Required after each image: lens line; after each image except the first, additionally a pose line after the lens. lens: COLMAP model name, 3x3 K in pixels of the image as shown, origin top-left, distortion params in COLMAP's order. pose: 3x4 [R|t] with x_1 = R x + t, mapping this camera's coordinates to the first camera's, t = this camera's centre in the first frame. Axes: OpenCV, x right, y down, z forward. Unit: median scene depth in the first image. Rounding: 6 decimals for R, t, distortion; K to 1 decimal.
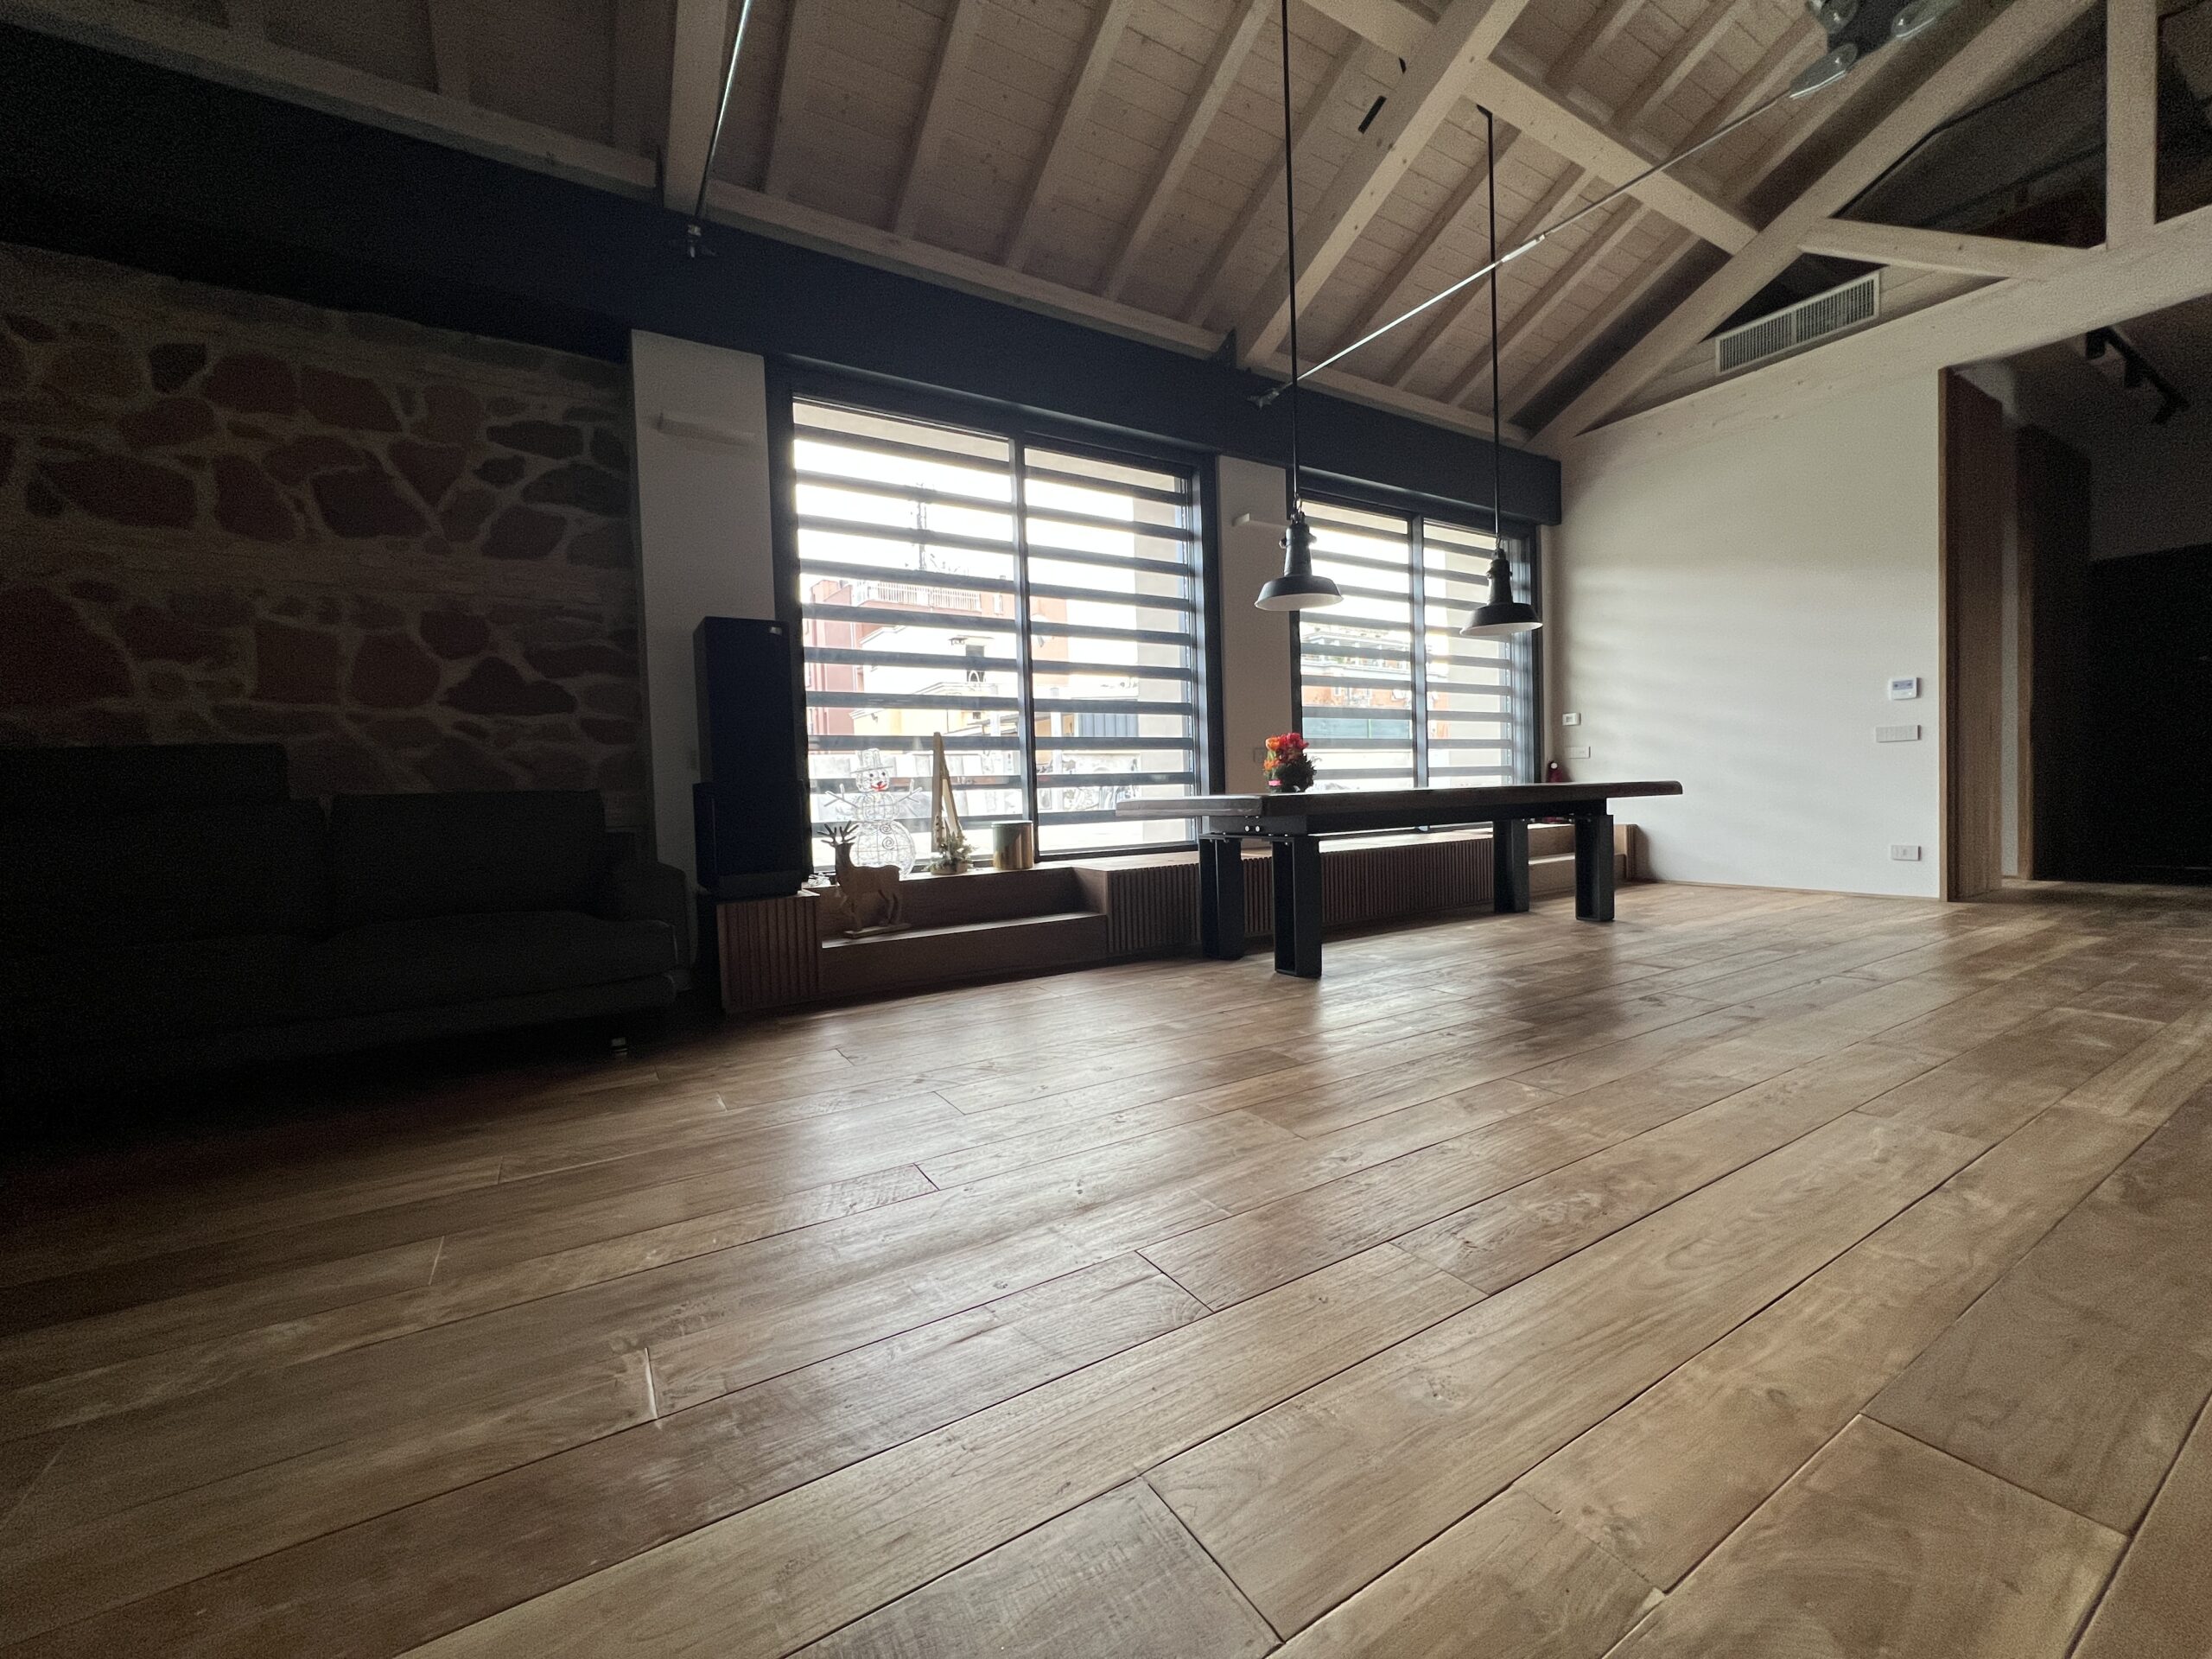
lens RADIAL K [[879.7, 0, 1100.5], [0, 879.7, 825.1], [0, 0, 1]] dist [-0.001299, 0.000023]
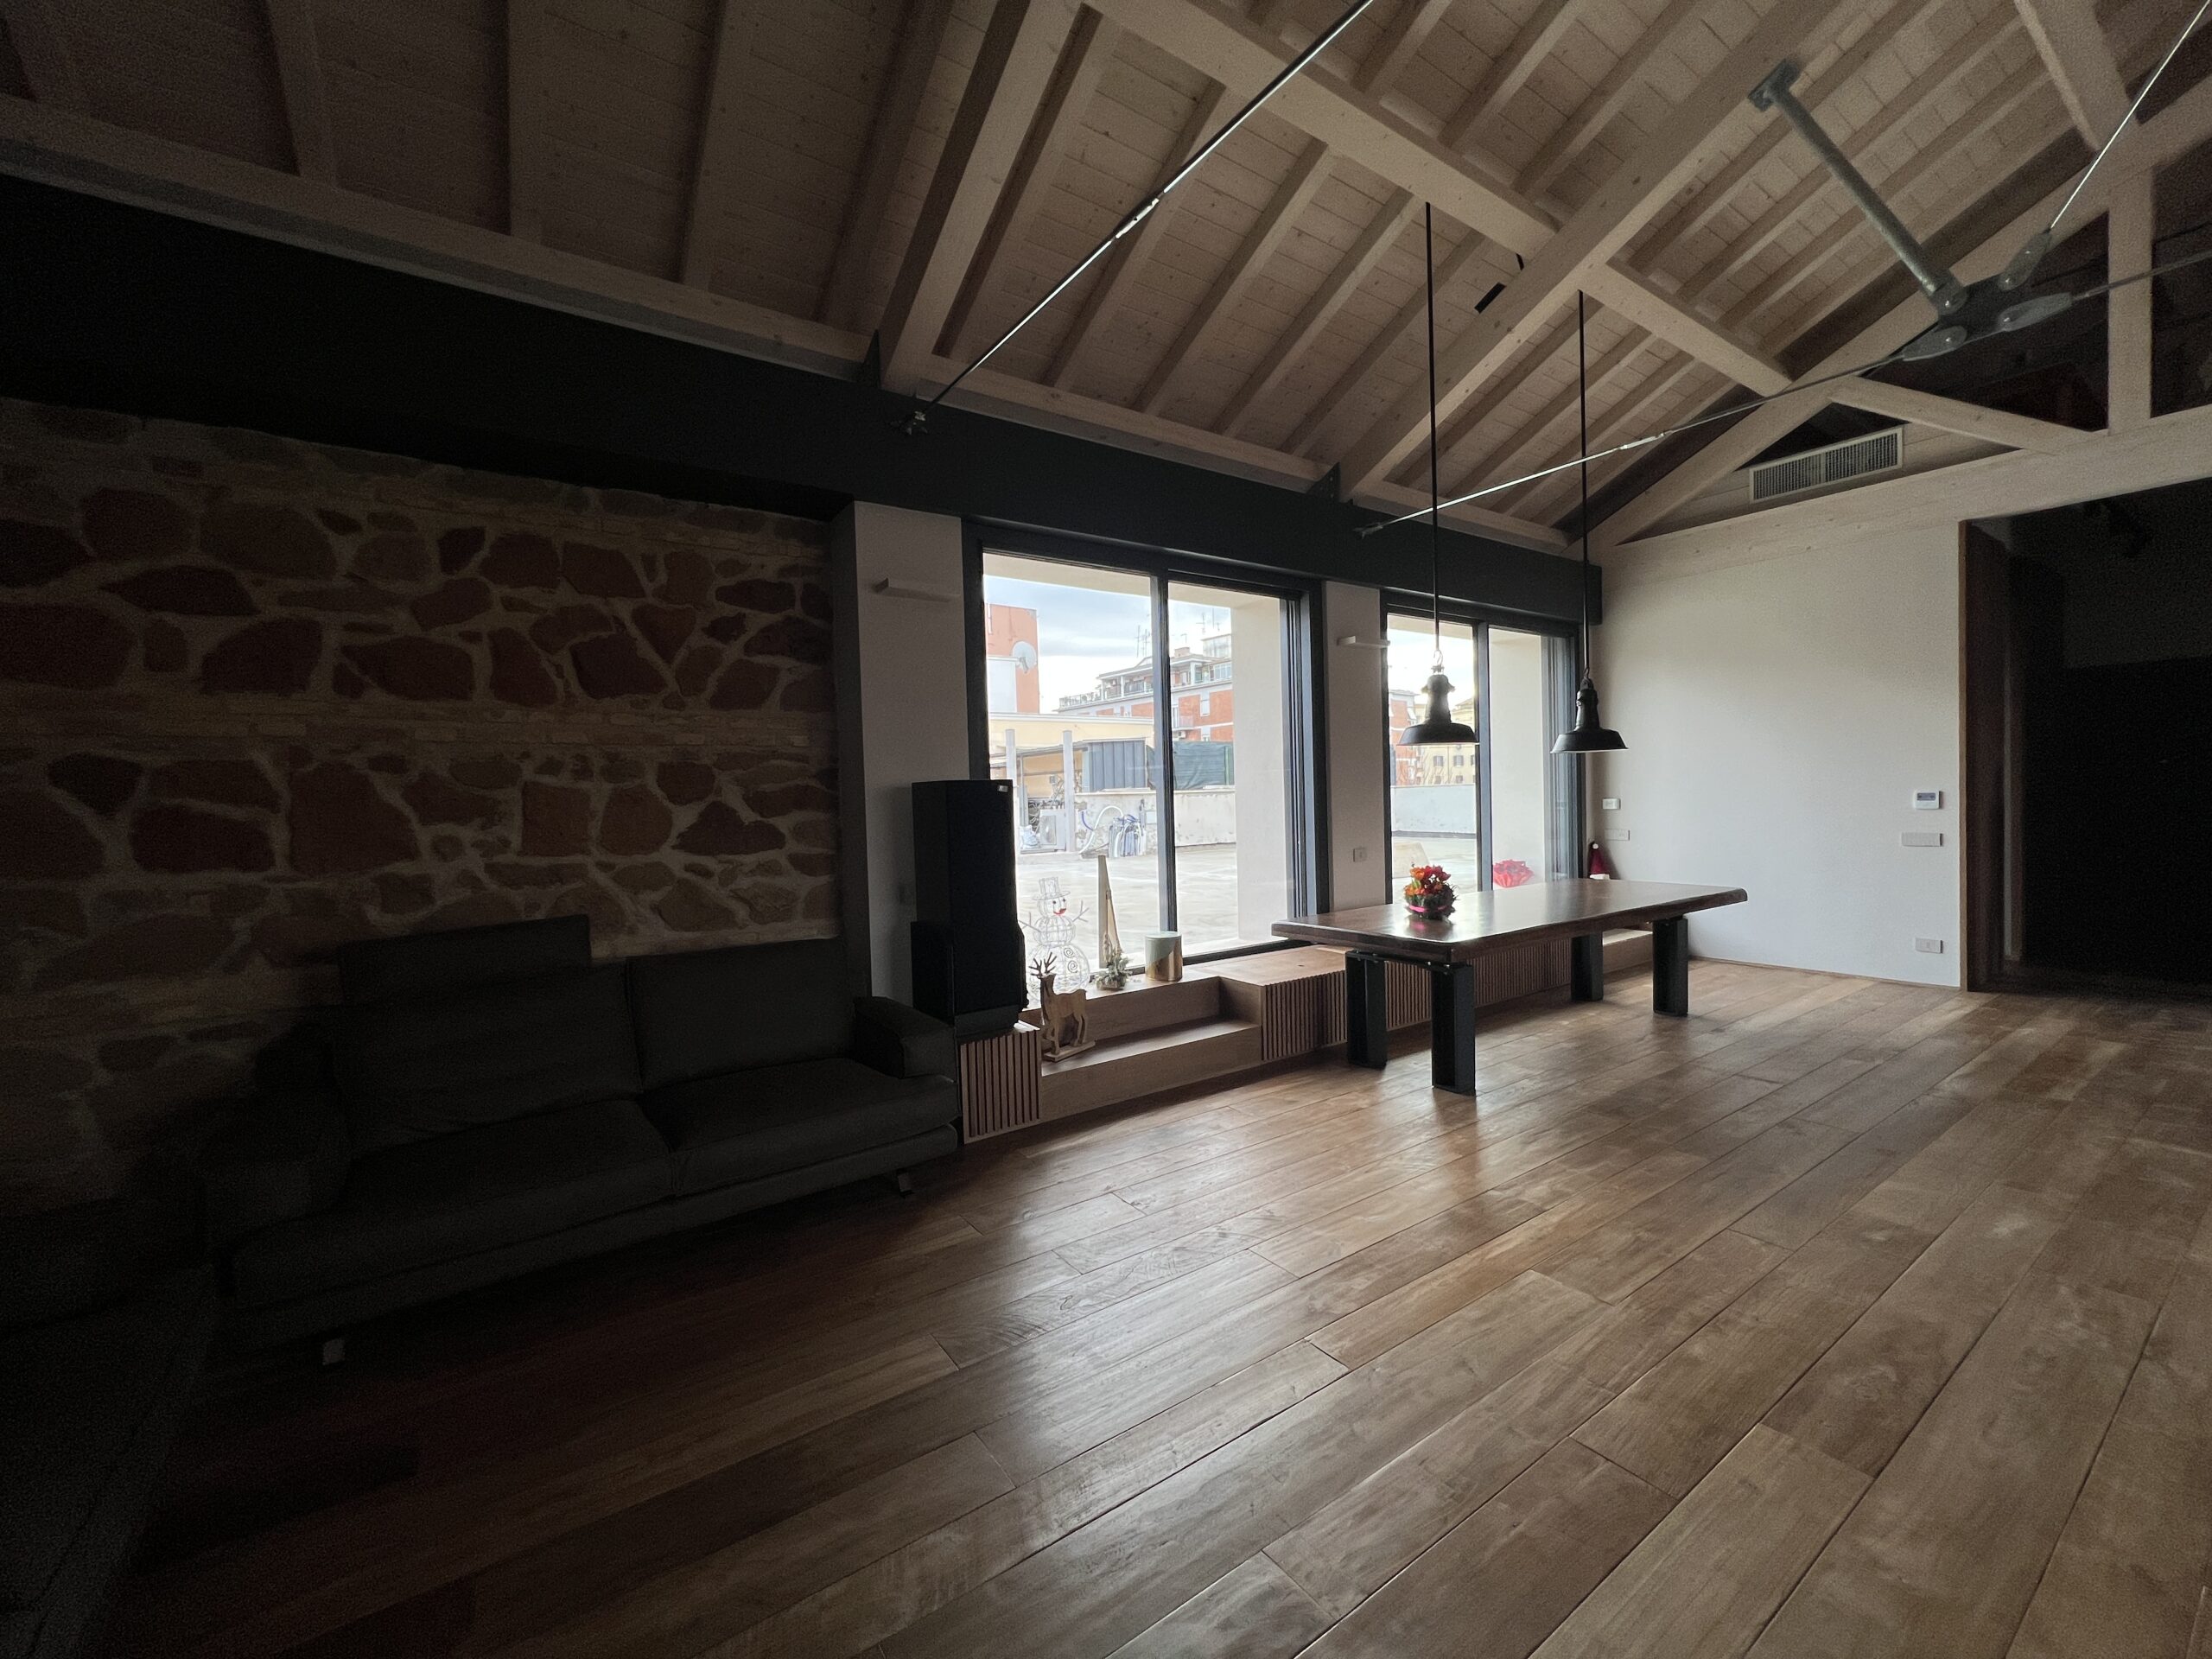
lens RADIAL K [[879.7, 0, 1100.7], [0, 879.7, 826.2], [0, 0, 1]] dist [-0.001299, 0.000023]
pose [[0.998554, 0.003111, 0.053659, -0.279232], [-0.002649, 0.999959, -0.008689, -0.150727], [-0.053684, 0.008534, 0.998521, -0.091057]]
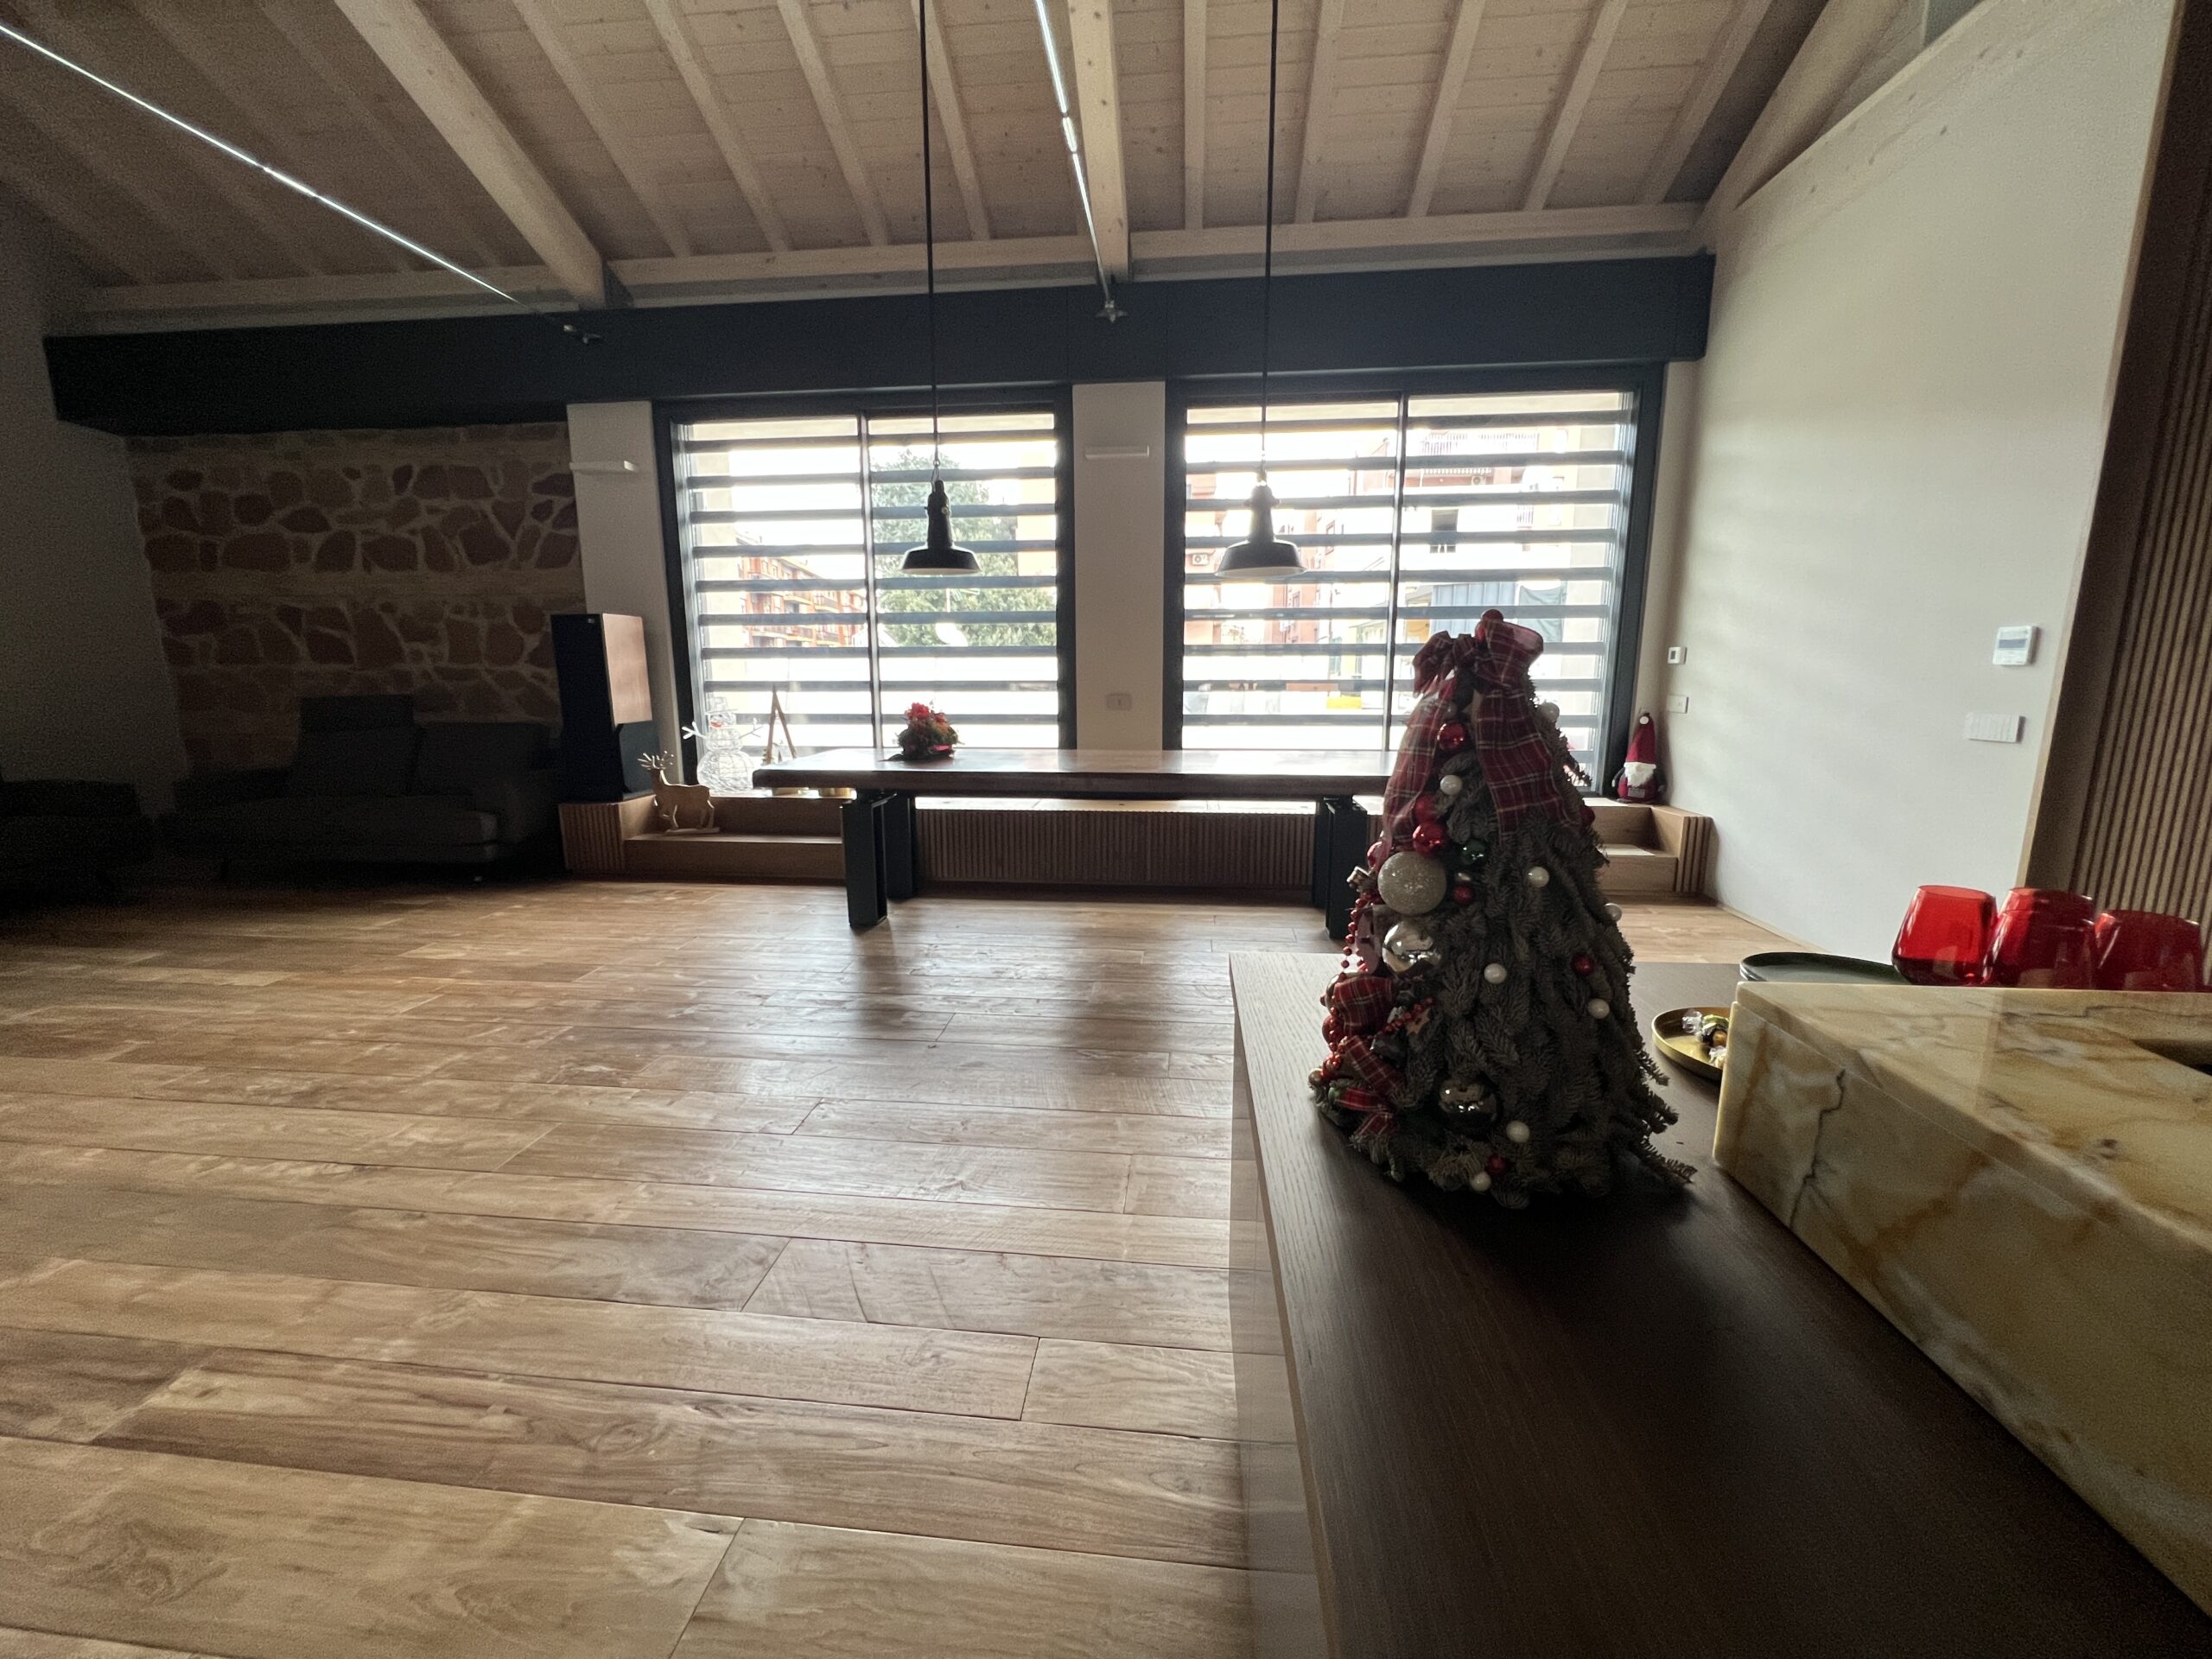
lens RADIAL K [[879.7, 0, 1105.0], [0, 879.7, 827.6], [0, 0, 1]] dist [-0.001299, 0.000023]
pose [[0.795934, 0.136936, -0.589693, 1.109924], [-0.045169, 0.984799, 0.167720, -0.152276], [0.603697, -0.106858, 0.790020, 0.300607]]
